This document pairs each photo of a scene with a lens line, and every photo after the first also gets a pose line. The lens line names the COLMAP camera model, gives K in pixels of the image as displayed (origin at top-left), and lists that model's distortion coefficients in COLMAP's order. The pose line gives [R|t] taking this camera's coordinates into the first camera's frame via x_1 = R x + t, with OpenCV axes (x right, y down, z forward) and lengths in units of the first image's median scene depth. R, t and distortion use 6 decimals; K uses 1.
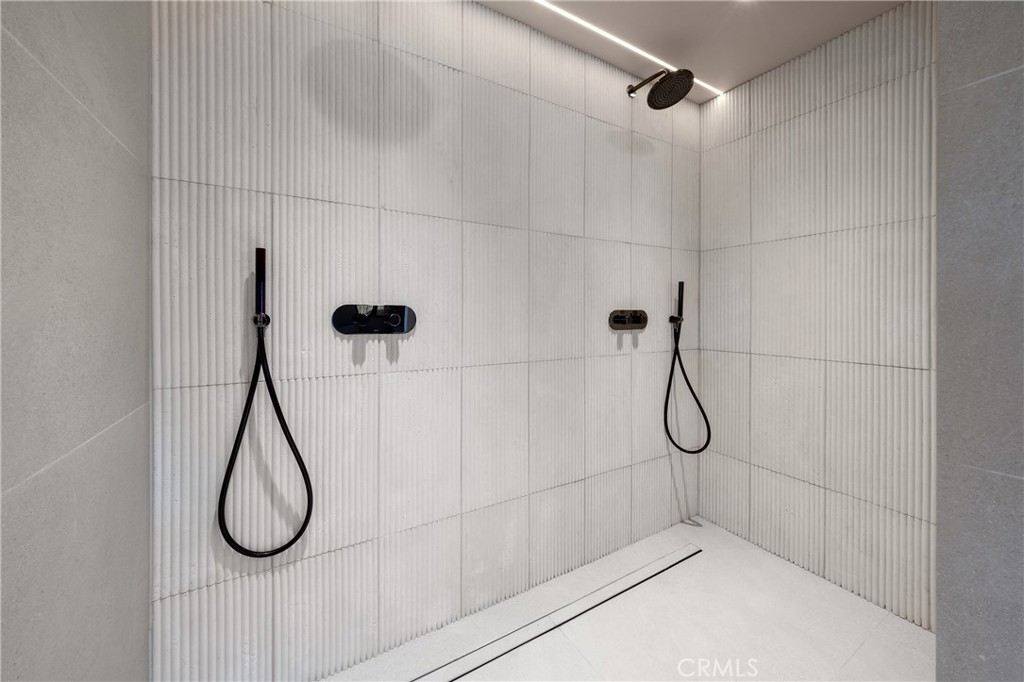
lens RADIAL K [[356.4, 0, 510.8], [0, 356.4, 337.3], [0, 0, 1]] dist [-0.002242, -0.000037]
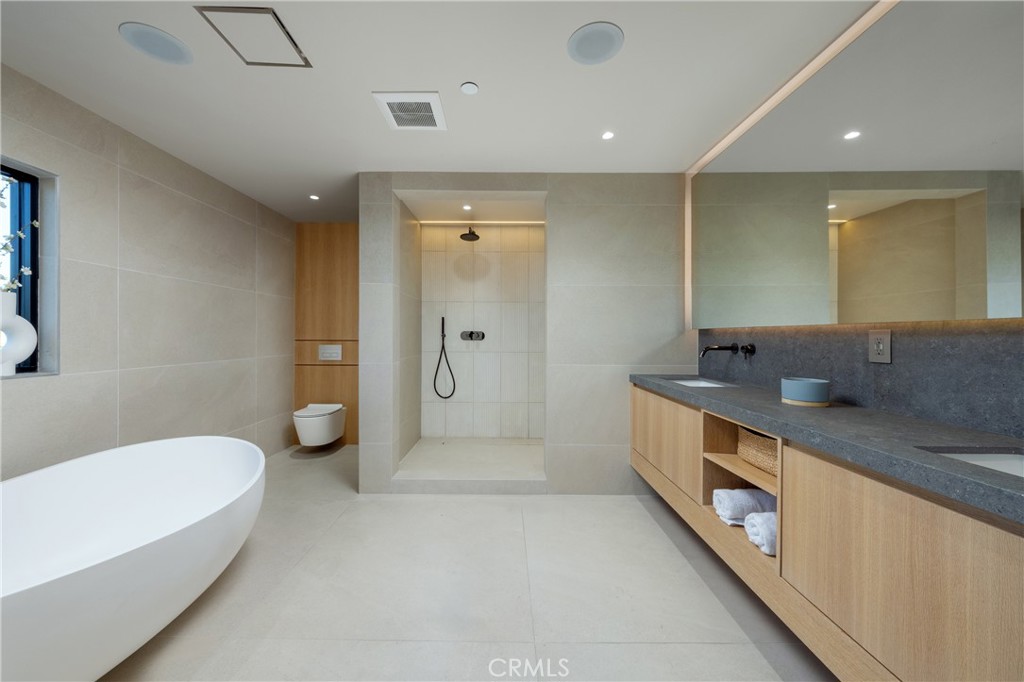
lens RADIAL K [[356.4, 0, 508.3], [0, 356.4, 335.8], [0, 0, 1]] dist [-0.002242, -0.000037]
pose [[0.907840, 0.002796, -0.419307, 1.391429], [-0.004219, 0.999988, -0.002467, -0.039016], [0.419295, 0.004009, 0.907841, -1.977219]]
